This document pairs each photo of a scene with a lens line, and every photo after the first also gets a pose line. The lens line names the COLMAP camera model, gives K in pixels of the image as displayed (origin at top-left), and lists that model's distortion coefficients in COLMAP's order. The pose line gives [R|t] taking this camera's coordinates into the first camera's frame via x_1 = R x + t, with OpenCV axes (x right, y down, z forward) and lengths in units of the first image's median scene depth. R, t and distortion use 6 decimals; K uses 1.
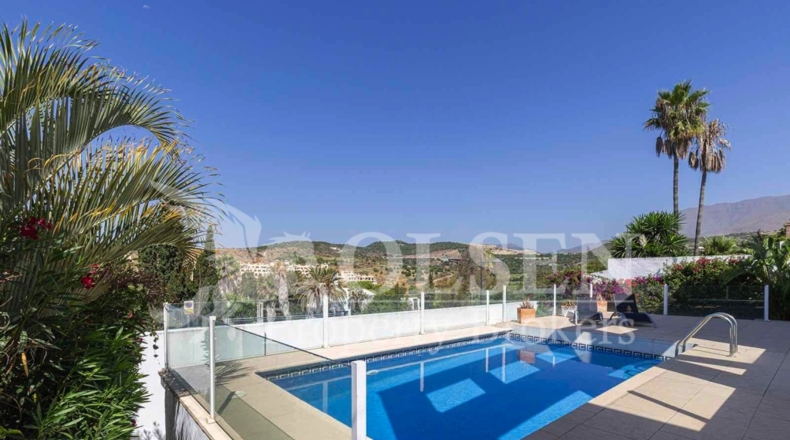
lens RADIAL K [[379.2, 0, 414.2], [0, 379.2, 288.8], [0, 0, 1]] dist [0.000767, 0.000455]
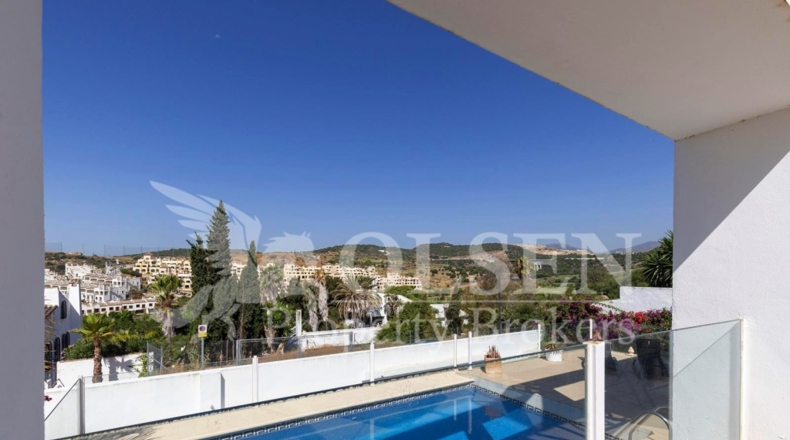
lens RADIAL K [[367.6, 0, 397.8], [0, 367.6, 287.3], [0, 0, 1]] dist [0.000668, 0.000226]
pose [[0.986277, 0.005730, -0.165002, 0.127265], [-0.006769, 0.999961, -0.005736, -0.067885], [0.164963, 0.006774, 0.986277, 0.036898]]
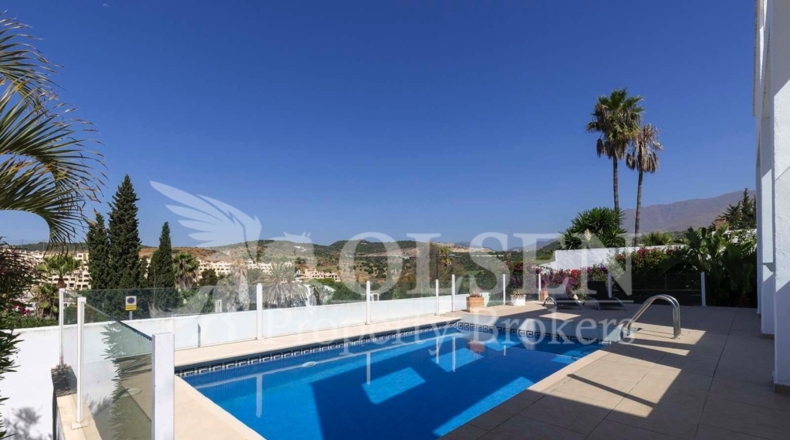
lens RADIAL K [[364.6, 0, 399.2], [0, 364.6, 272.5], [0, 0, 1]] dist [0.001761, 0.000219]
pose [[0.998039, -0.009362, 0.061898, 0.022982], [0.011564, 0.999309, -0.035312, 0.011397], [-0.061525, 0.035958, 0.997458, 0.033442]]
